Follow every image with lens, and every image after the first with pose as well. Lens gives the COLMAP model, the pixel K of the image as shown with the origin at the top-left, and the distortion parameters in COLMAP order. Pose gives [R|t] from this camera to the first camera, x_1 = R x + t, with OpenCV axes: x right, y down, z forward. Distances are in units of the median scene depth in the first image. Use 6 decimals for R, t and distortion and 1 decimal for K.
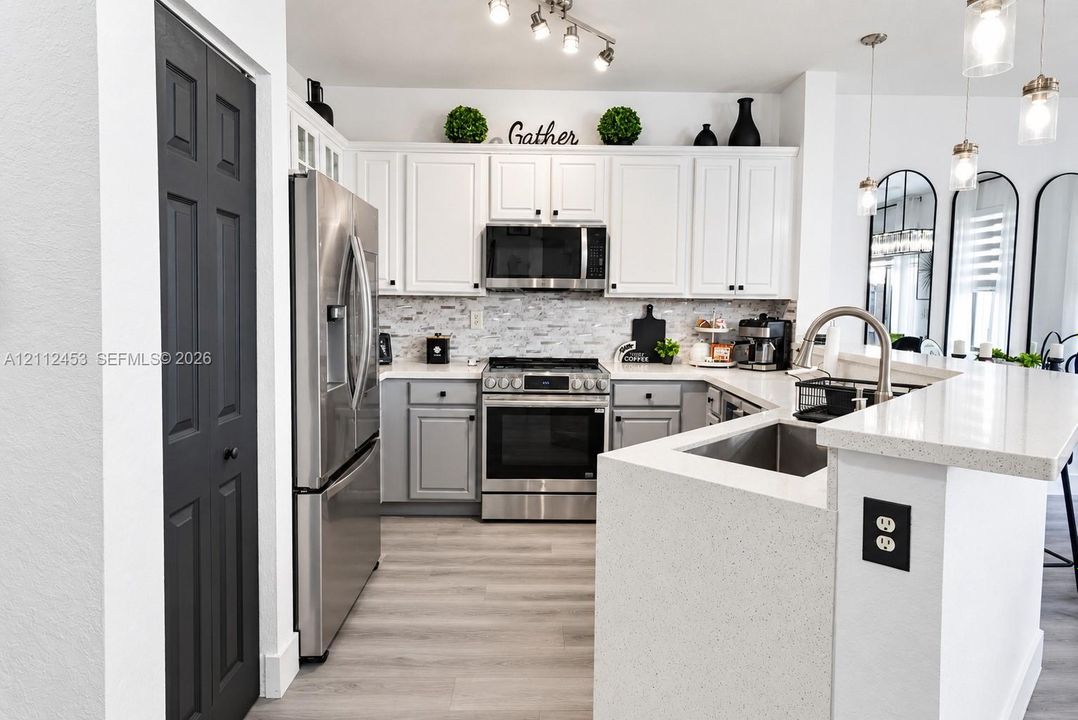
lens RADIAL K [[606.1, 0, 538.7], [0, 606.1, 366.9], [0, 0, 1]] dist [0.017139, -0.008685]
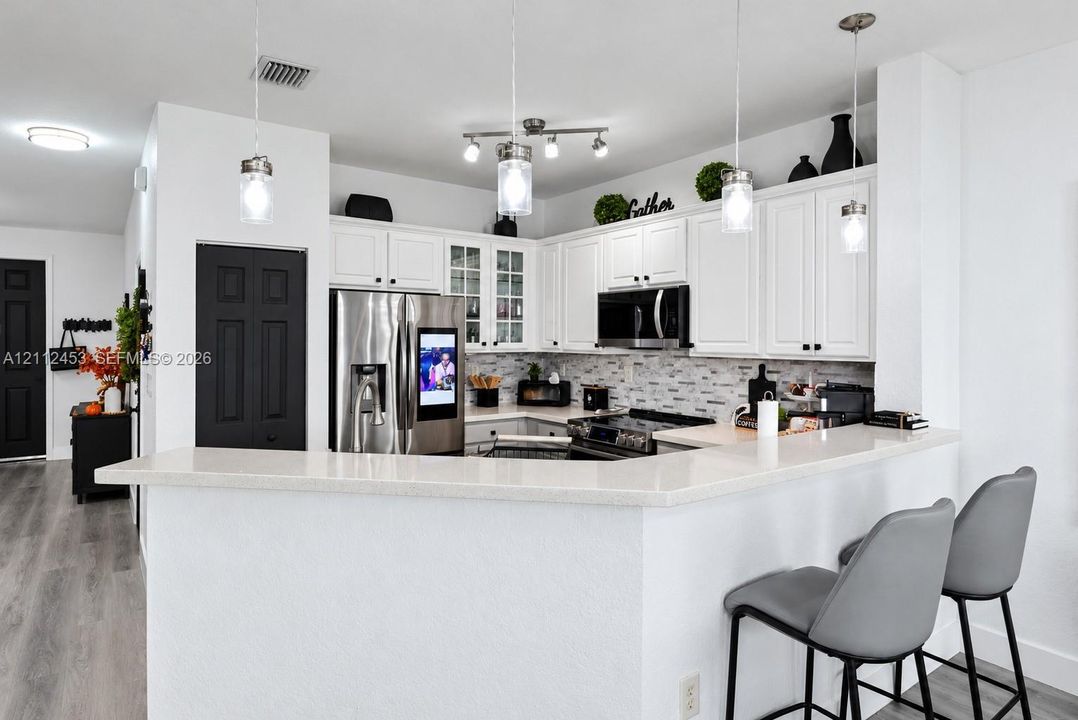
lens RADIAL K [[606.1, 0, 526.4], [0, 606.1, 353.3], [0, 0, 1]] dist [0.017139, -0.008685]
pose [[0.572964, 0.006641, -0.819554, 0.766531], [-0.073267, 0.996379, -0.043148, -0.058599], [0.816299, 0.084768, 0.571375, 0.224990]]
